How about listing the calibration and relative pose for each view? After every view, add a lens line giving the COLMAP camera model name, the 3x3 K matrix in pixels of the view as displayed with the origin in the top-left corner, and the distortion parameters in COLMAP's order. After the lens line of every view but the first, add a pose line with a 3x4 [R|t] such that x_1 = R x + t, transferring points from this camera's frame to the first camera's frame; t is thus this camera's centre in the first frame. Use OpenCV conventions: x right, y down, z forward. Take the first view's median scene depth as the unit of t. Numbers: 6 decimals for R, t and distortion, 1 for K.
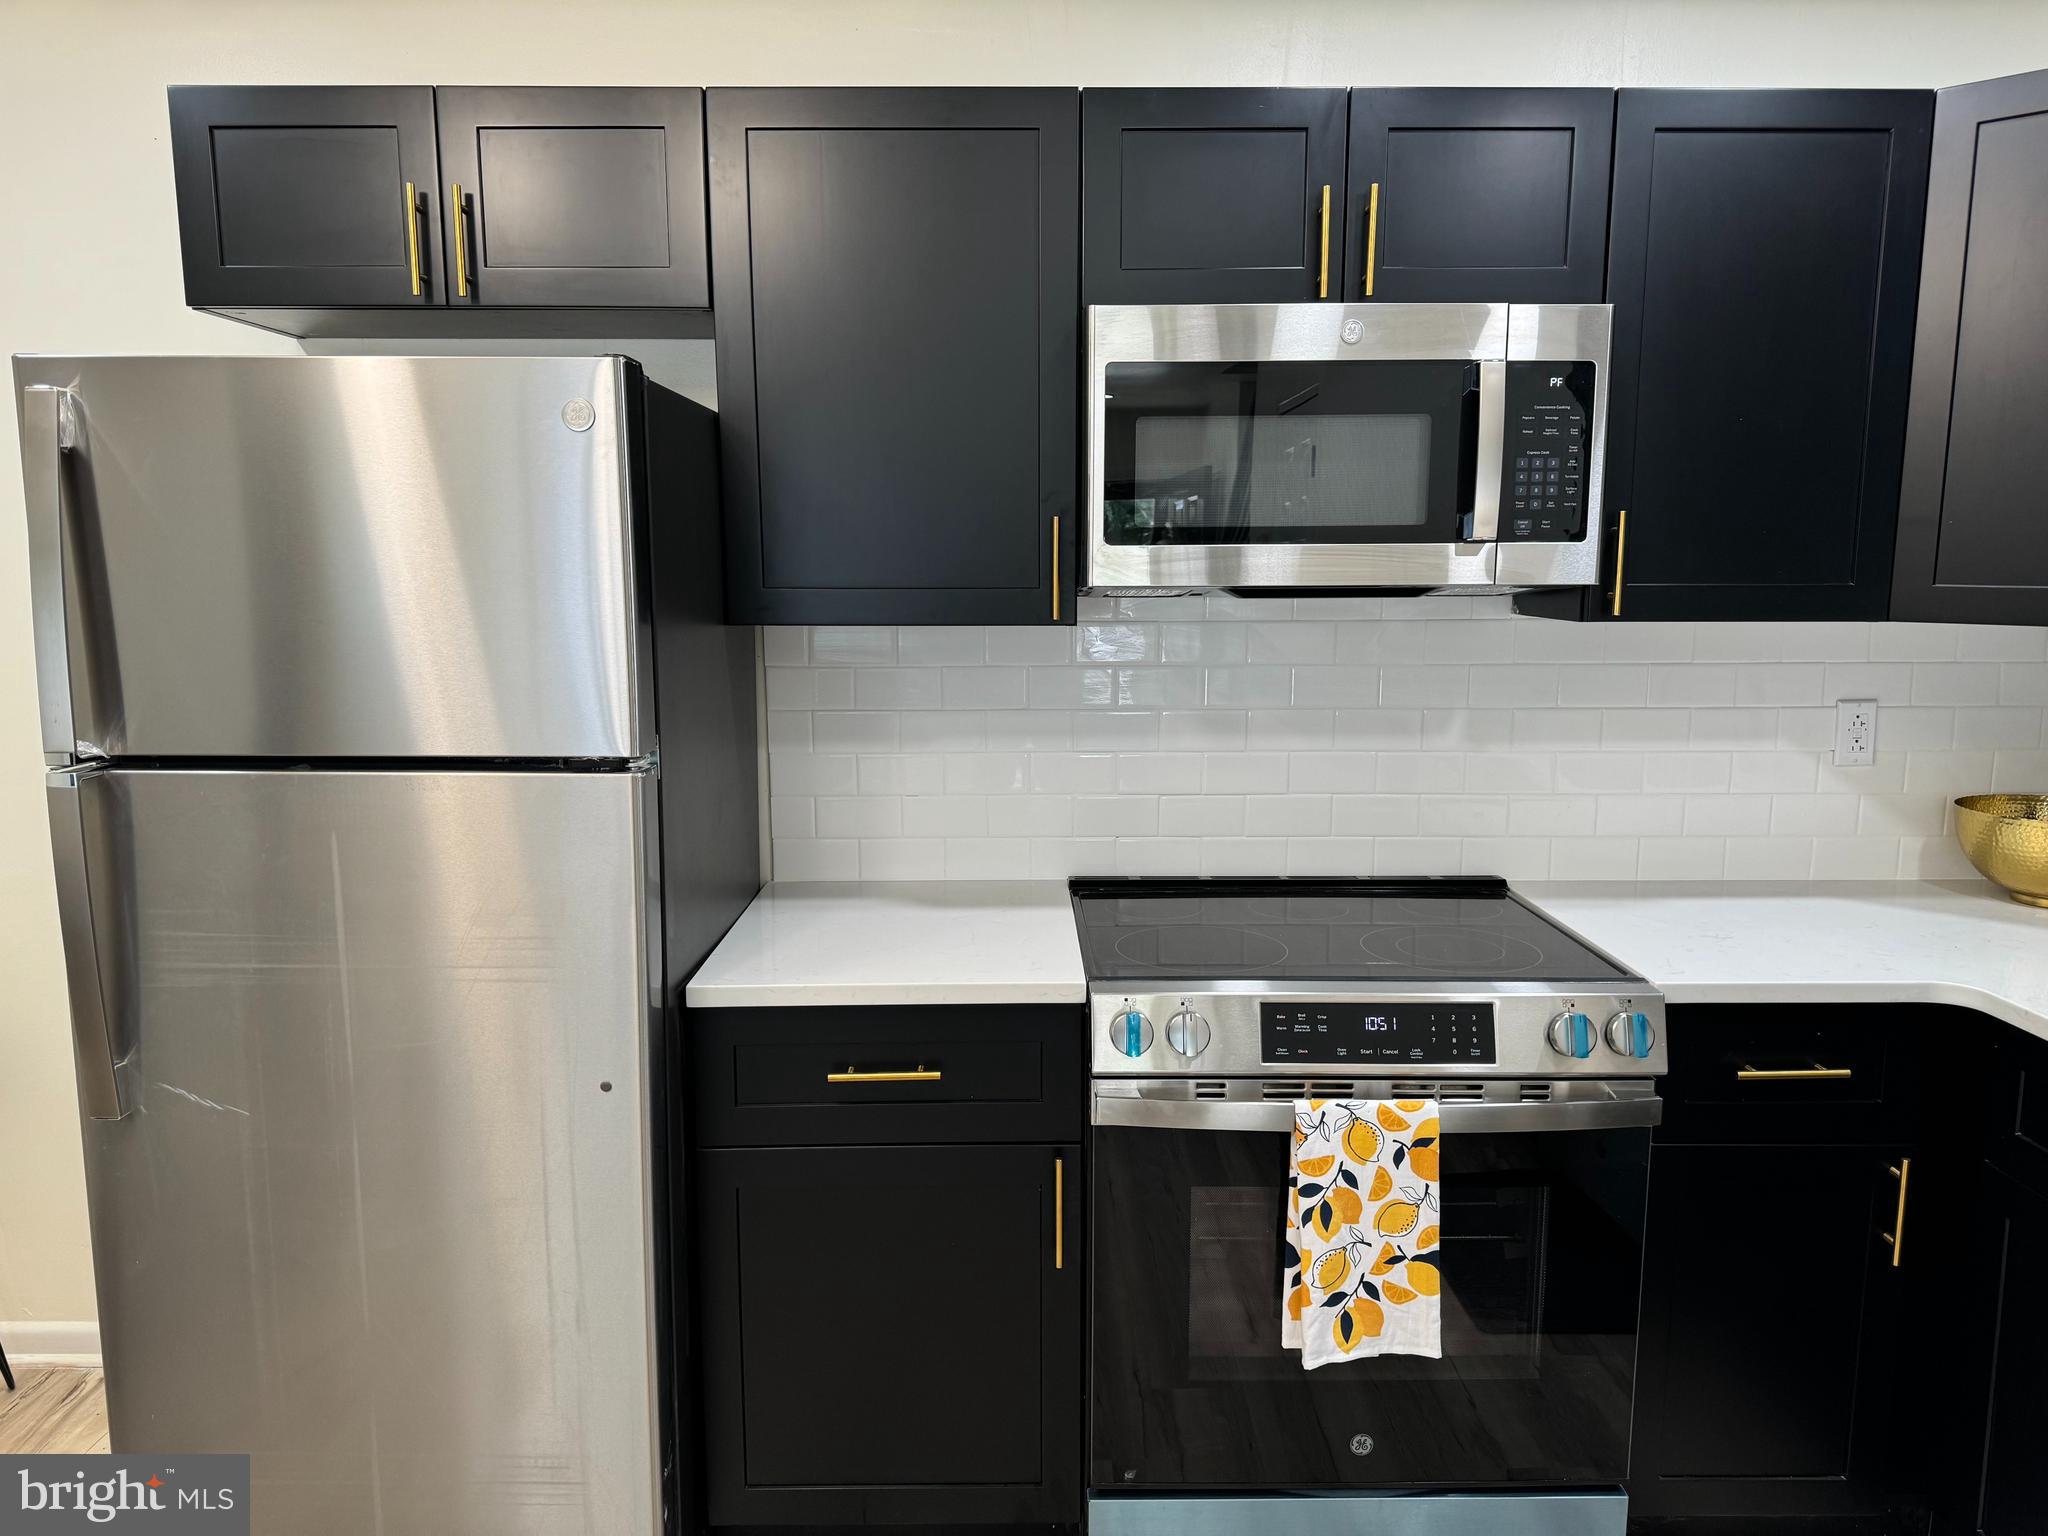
lens RADIAL K [[1433.2, 0, 1025.1], [0, 1433.2, 774.1], [0, 0, 1]] dist [0.142441, -0.228350]
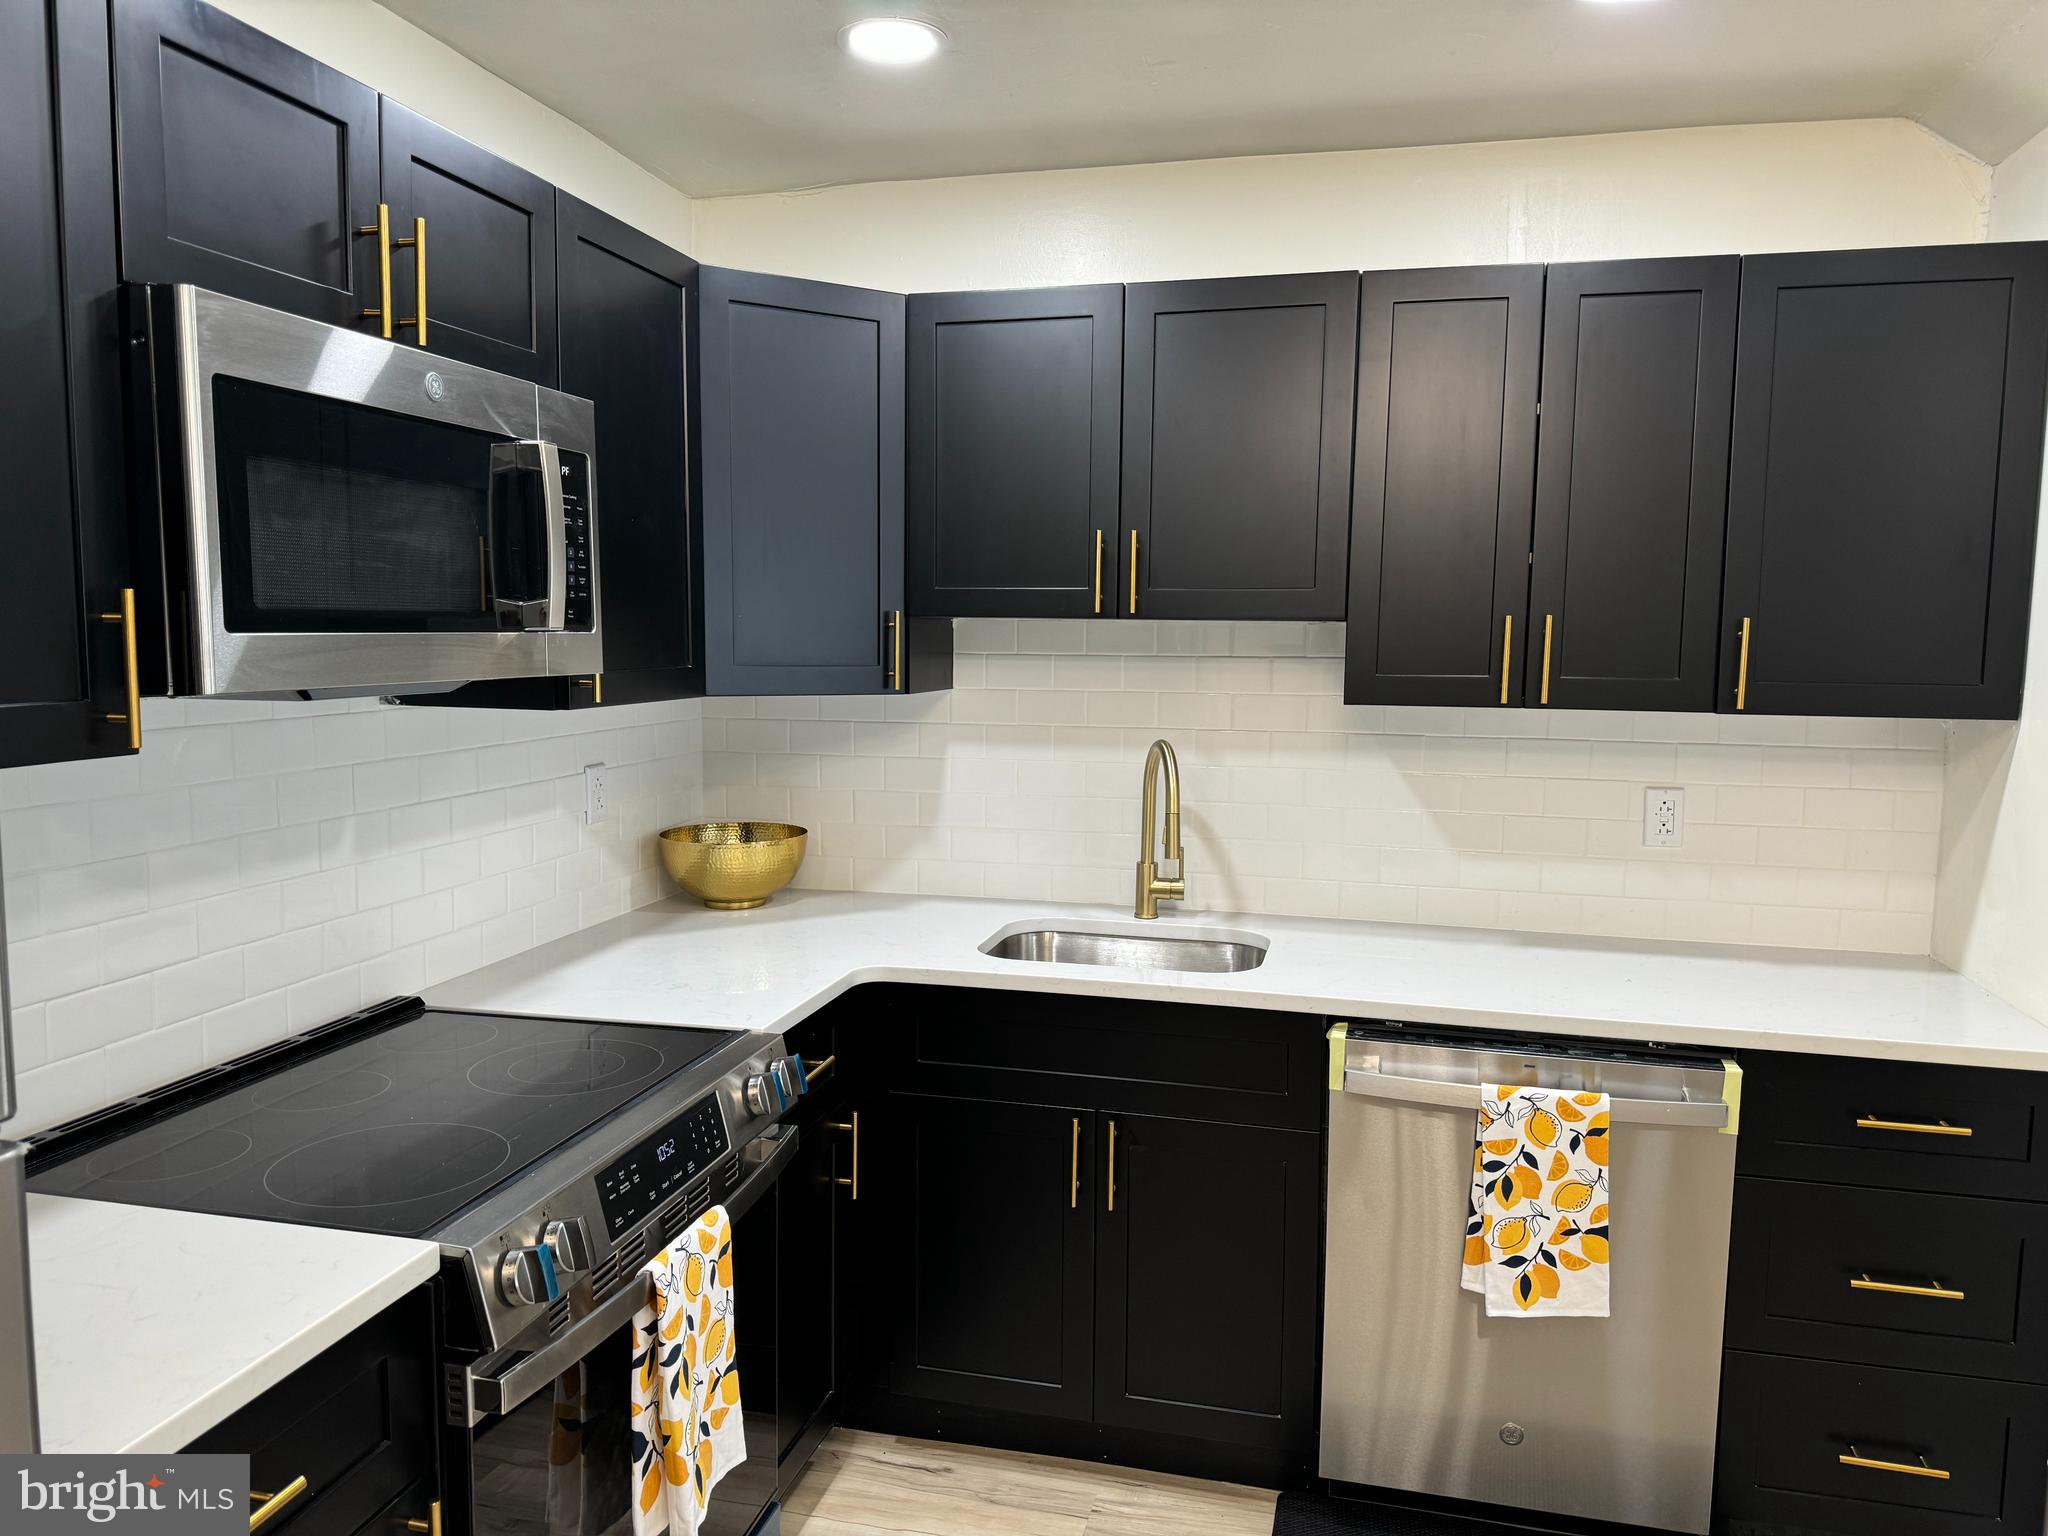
lens RADIAL K [[1433.2, 0, 1025.1], [0, 1433.2, 774.1], [0, 0, 1]] dist [0.142441, -0.228350]
pose [[0.254927, -0.097816, 0.962000, -0.543396], [0.133229, 0.988935, 0.065249, -0.092098], [-0.957738, 0.111533, 0.265138, 0.482461]]
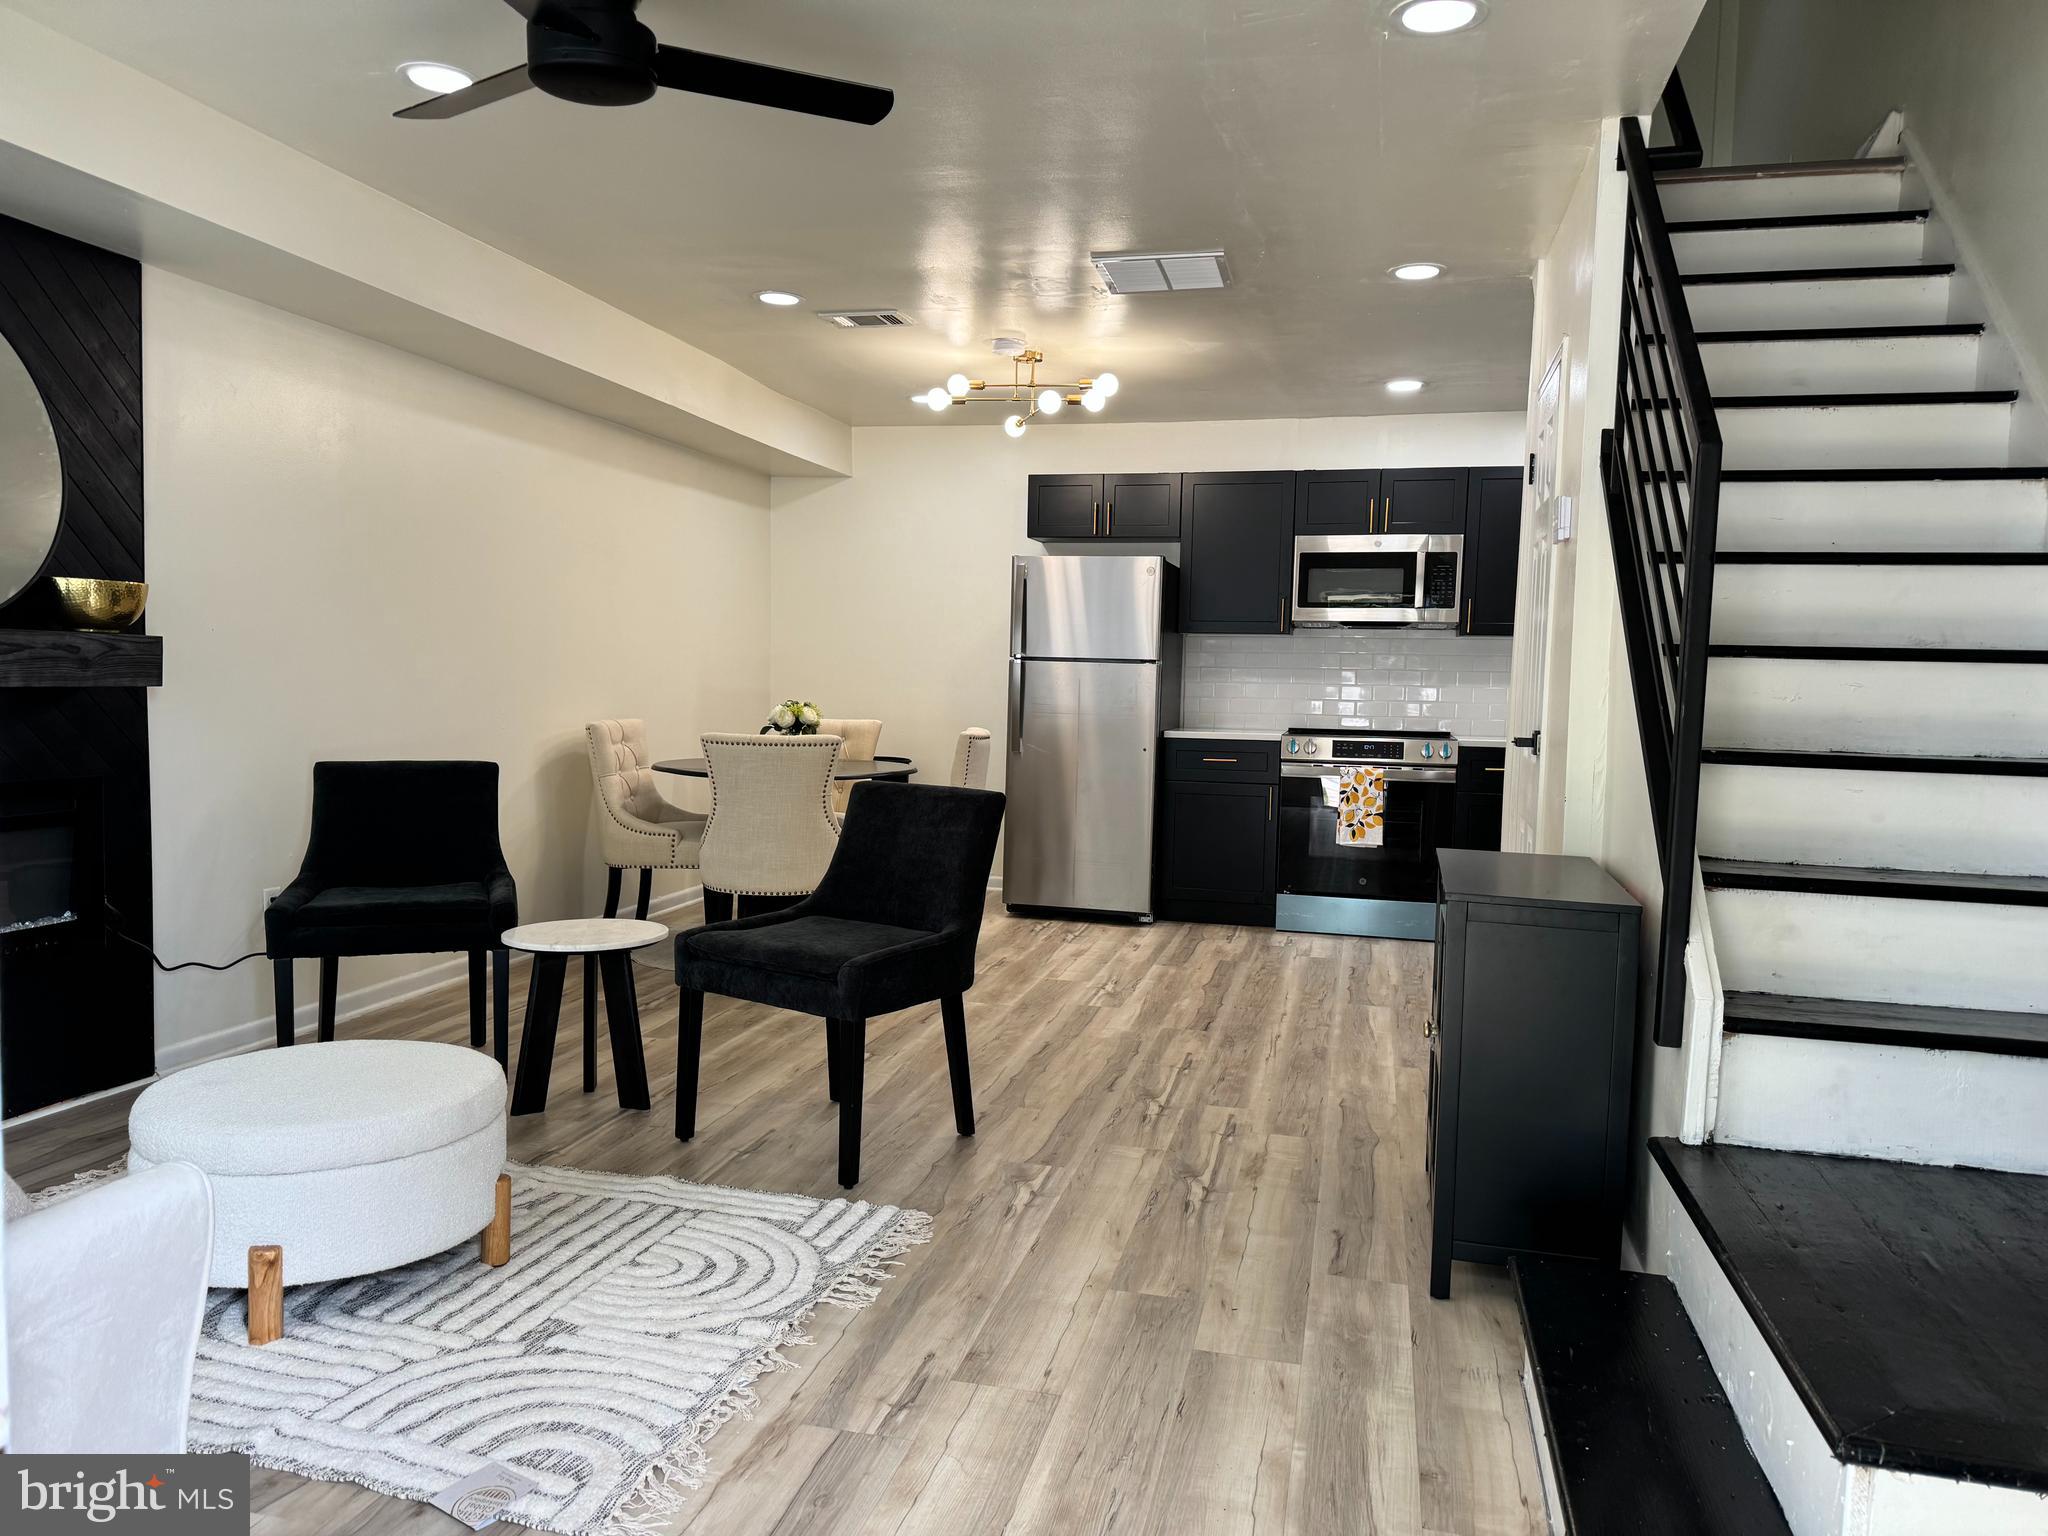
lens RADIAL K [[1416.3, 0, 1020.6], [0, 1416.3, 775.2], [0, 0, 1]] dist [0.155899, -0.216680]
pose [[0.968657, 0.041416, -0.244925, 0.263351], [-0.060470, 0.995657, -0.070792, 0.496939], [0.240929, 0.083384, 0.966954, -2.295673]]
